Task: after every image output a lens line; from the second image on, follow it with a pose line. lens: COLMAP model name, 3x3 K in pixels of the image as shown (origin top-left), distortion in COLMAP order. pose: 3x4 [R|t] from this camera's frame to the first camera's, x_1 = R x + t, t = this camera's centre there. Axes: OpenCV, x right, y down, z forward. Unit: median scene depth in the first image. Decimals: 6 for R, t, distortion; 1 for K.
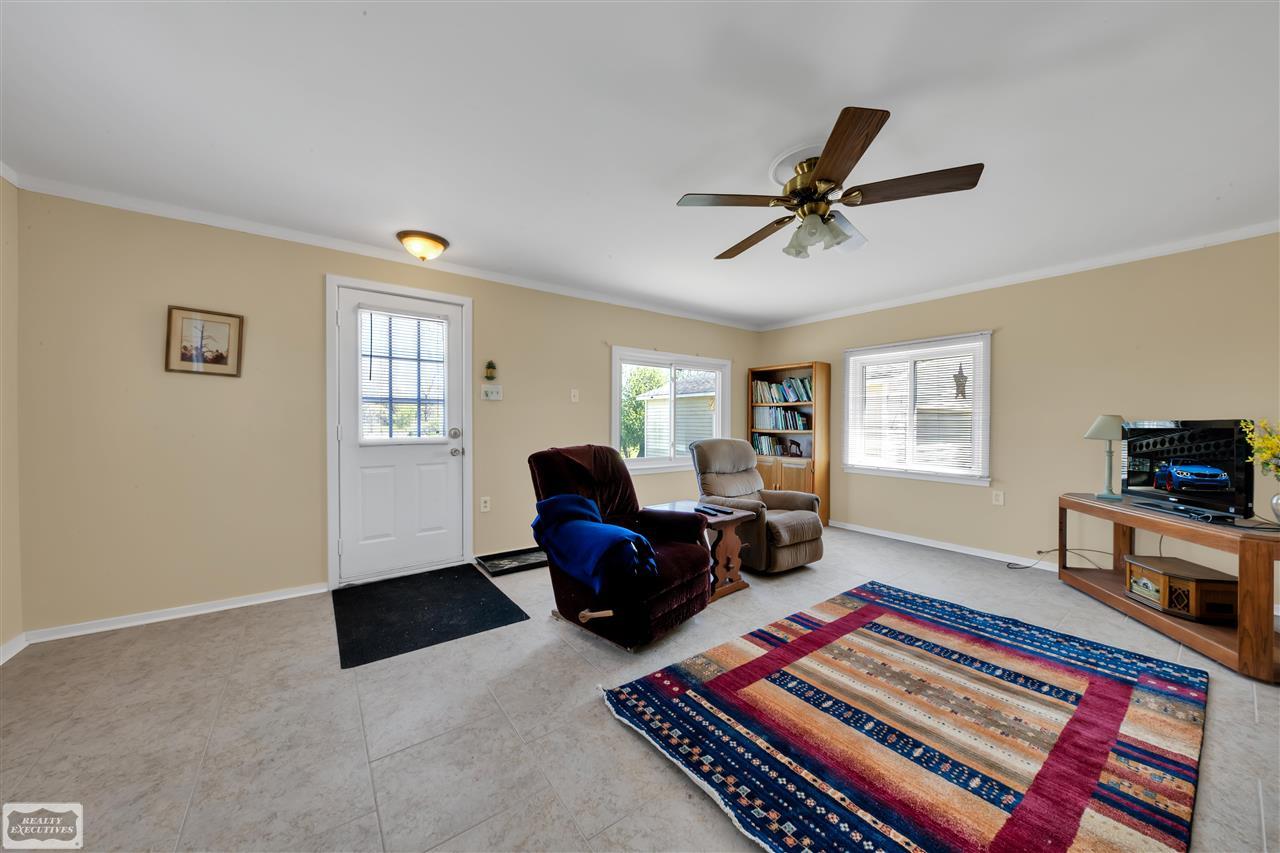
lens RADIAL K [[457.7, 0, 653.4], [0, 457.7, 424.9], [0, 0, 1]] dist [0.007729, -0.003848]
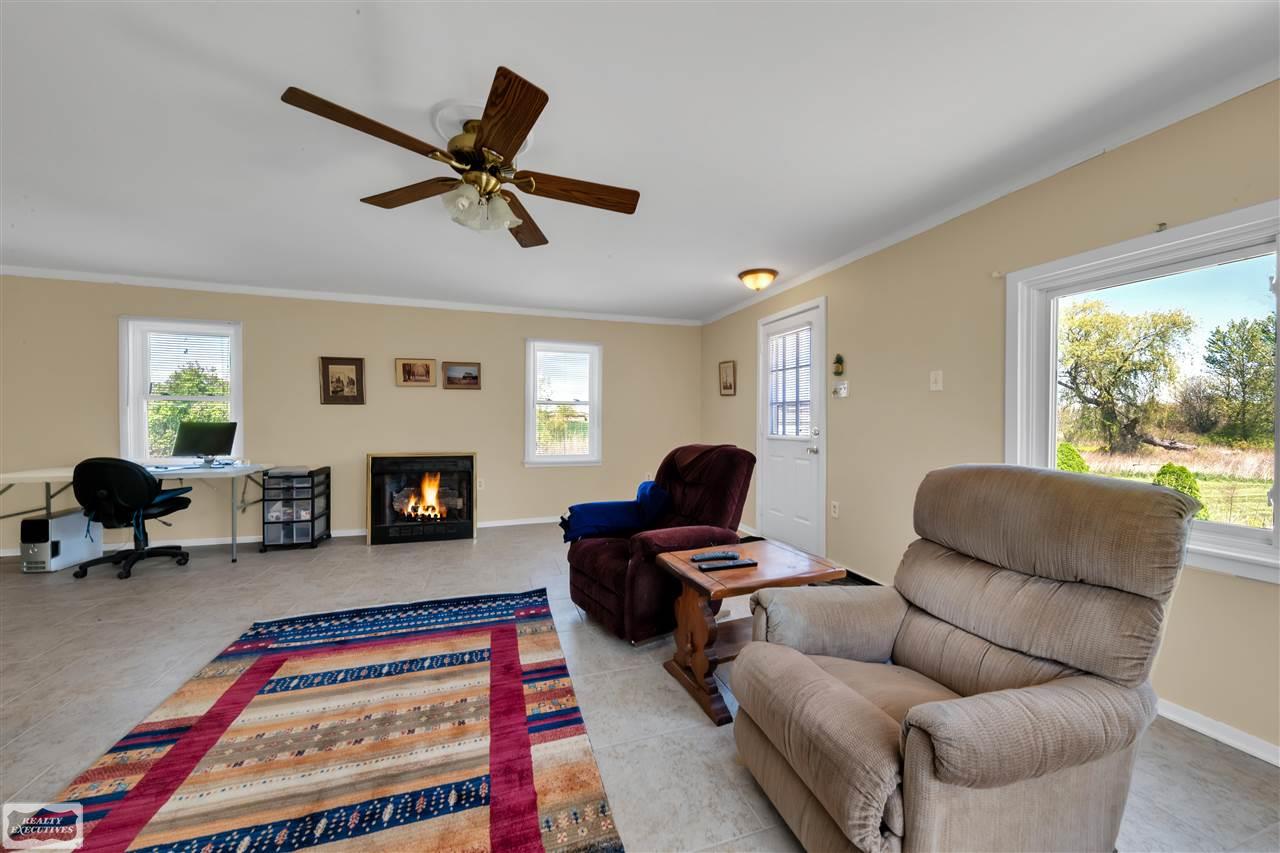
lens RADIAL K [[457.7, 0, 646.5], [0, 457.7, 419.8], [0, 0, 1]] dist [0.007729, -0.003848]
pose [[-0.328512, -0.005723, -0.944483, 0.957443], [-0.016837, 0.999858, -0.000202, -0.003515], [0.944350, 0.015836, -0.328562, 1.405980]]
